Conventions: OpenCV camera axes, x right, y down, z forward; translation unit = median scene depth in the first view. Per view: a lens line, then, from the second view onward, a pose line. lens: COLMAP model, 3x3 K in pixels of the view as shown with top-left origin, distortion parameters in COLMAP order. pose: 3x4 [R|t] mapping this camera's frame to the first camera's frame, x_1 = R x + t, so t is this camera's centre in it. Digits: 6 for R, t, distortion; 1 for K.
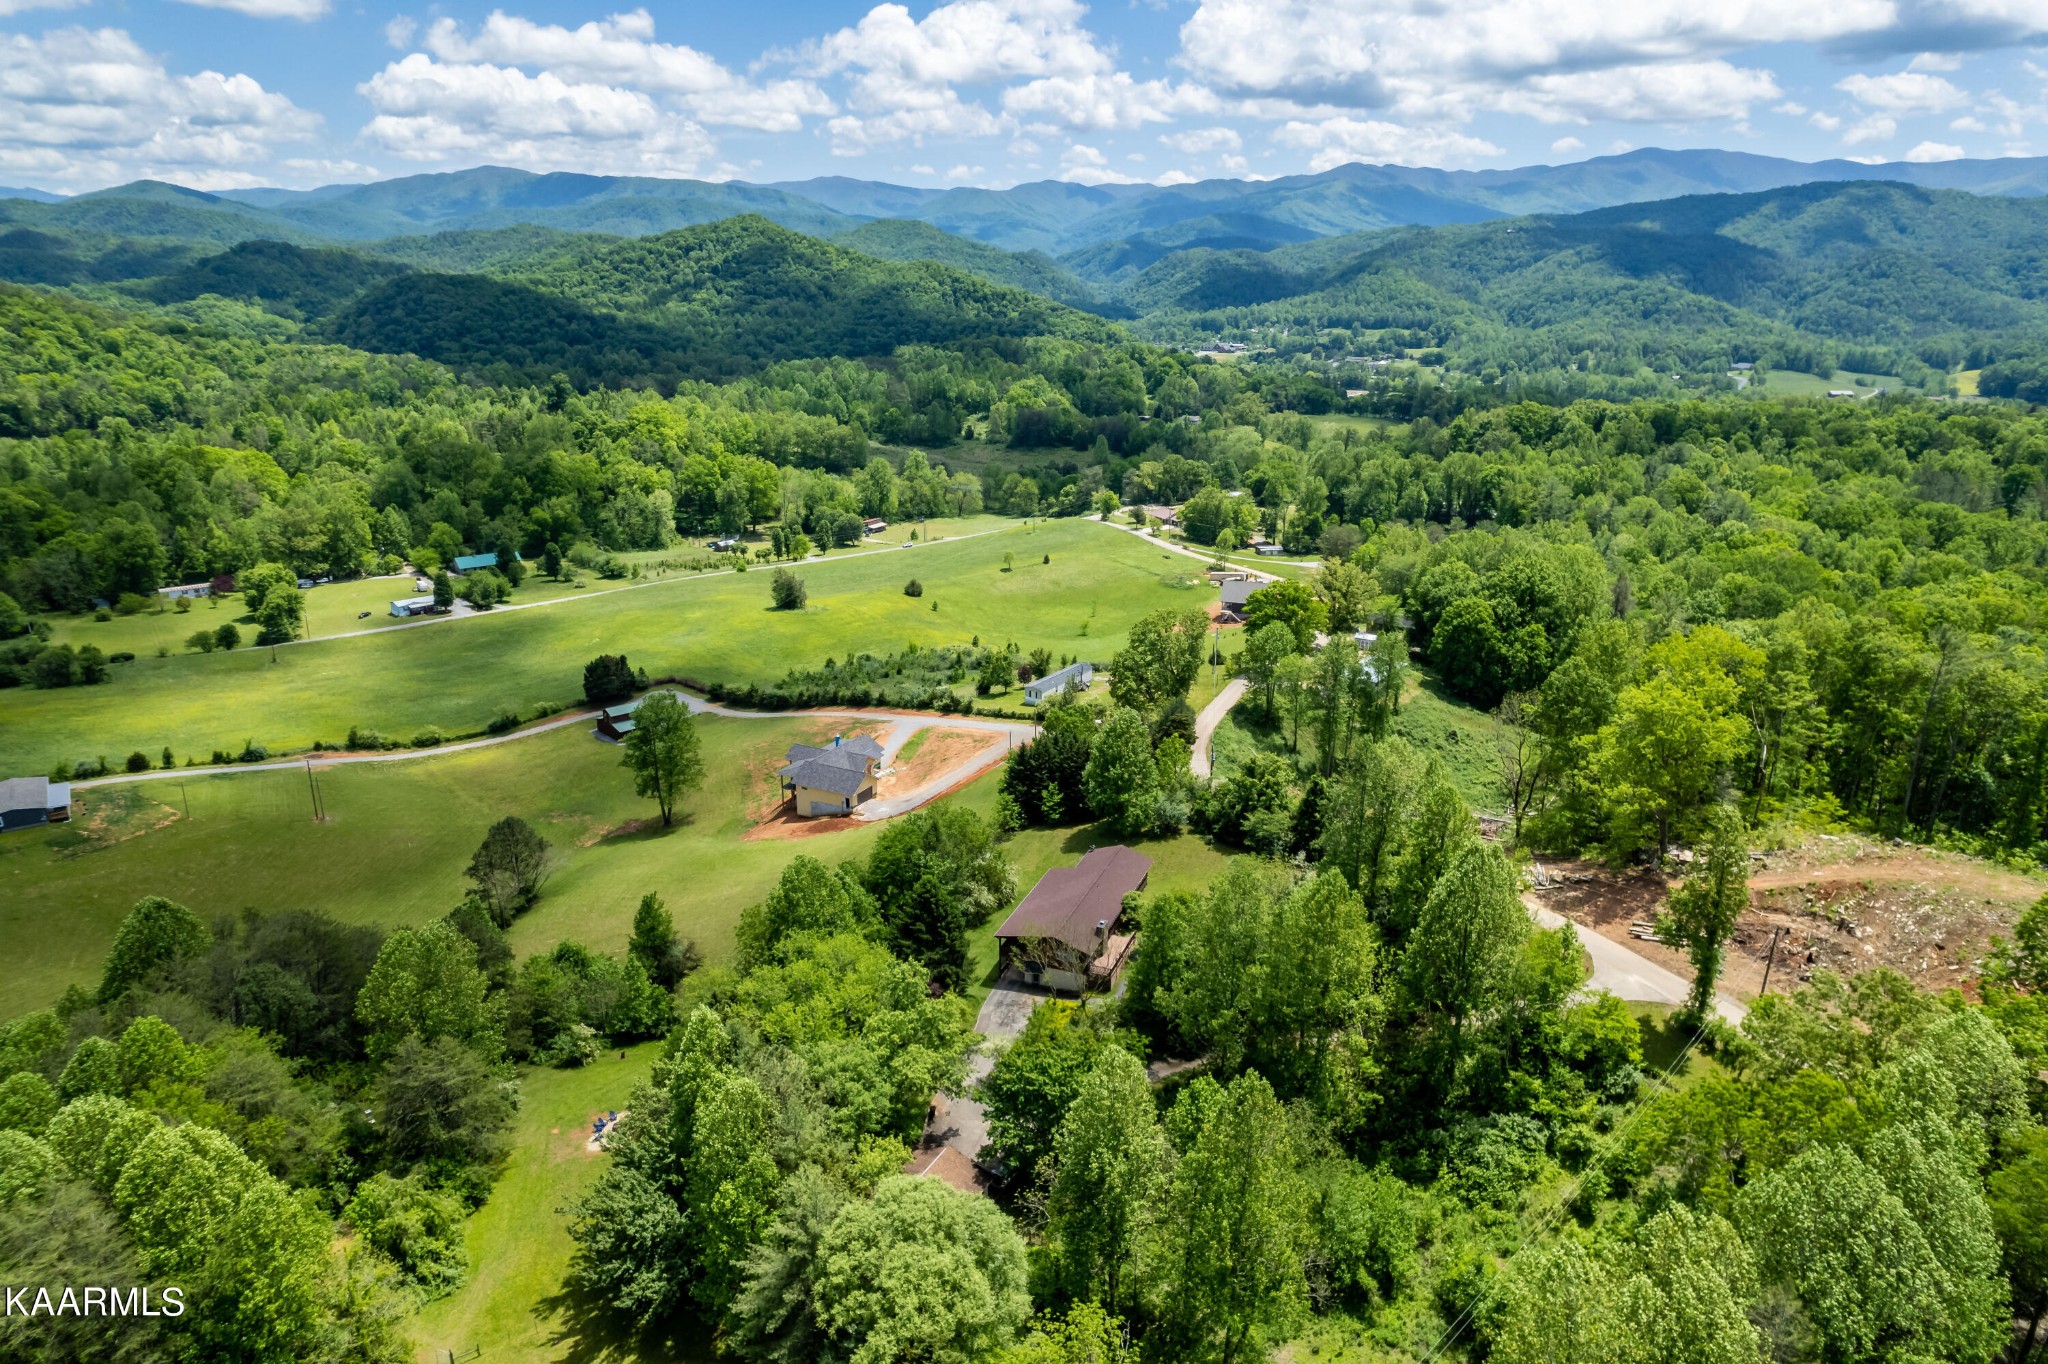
lens RADIAL K [[1312.7, 0, 1030.9], [0, 1312.7, 678.1], [0, 0, 1]] dist [-0.070630, 0.064614]
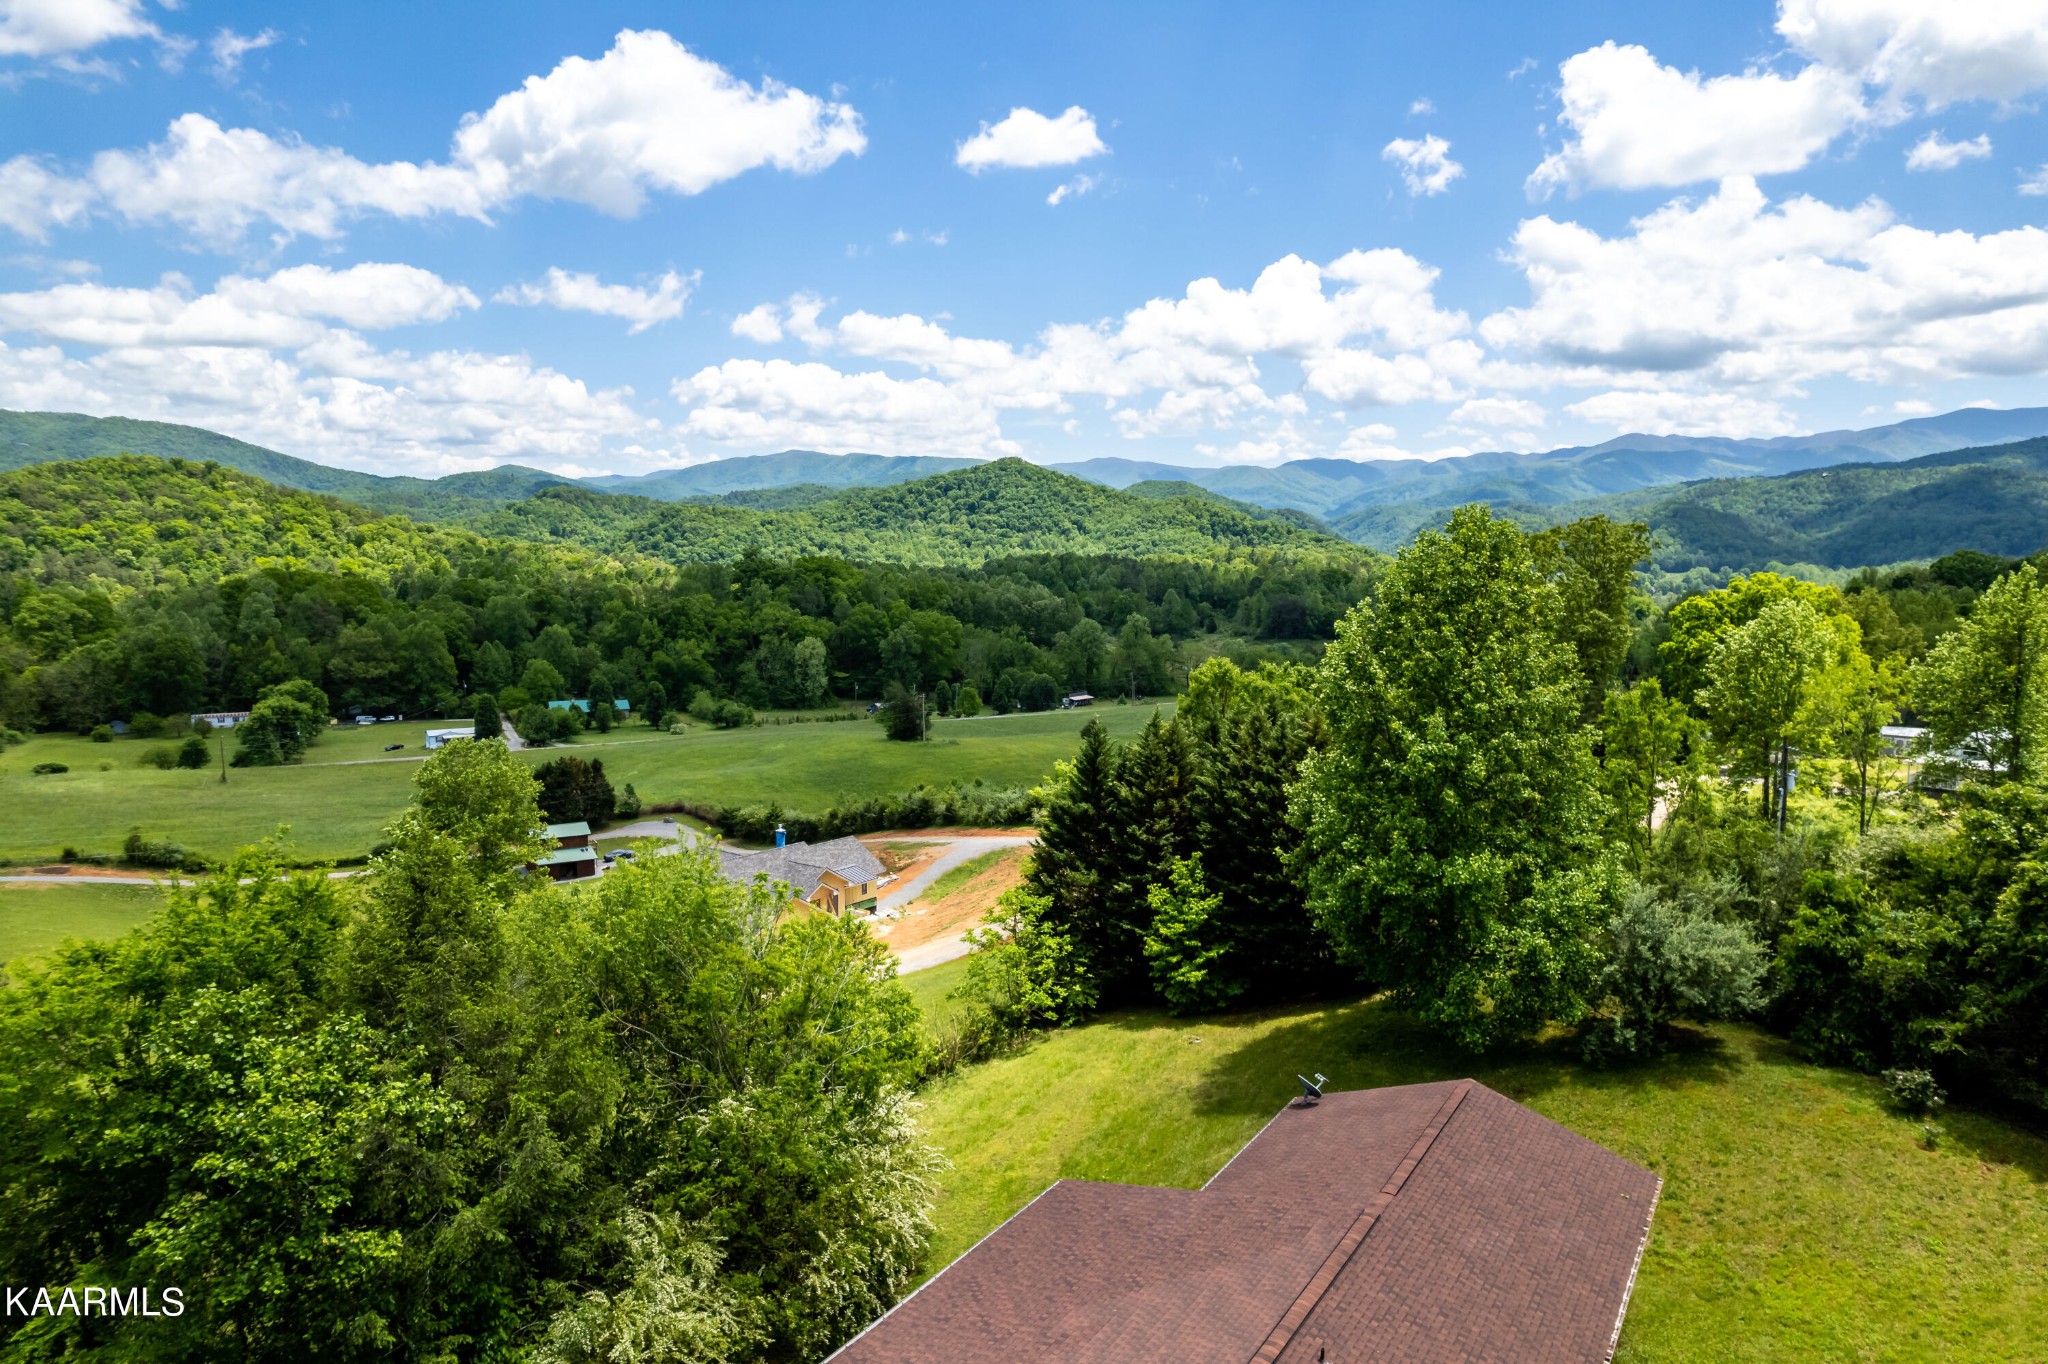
lens RADIAL K [[1317.4, 0, 1029.0], [0, 1317.4, 679.2], [0, 0, 1]] dist [-0.076411, 0.069395]
pose [[0.979678, 0.013948, -0.200093, 0.015171], [-0.053794, 0.979304, -0.195116, 0.038145], [0.193230, 0.201915, 0.960152, 0.274386]]
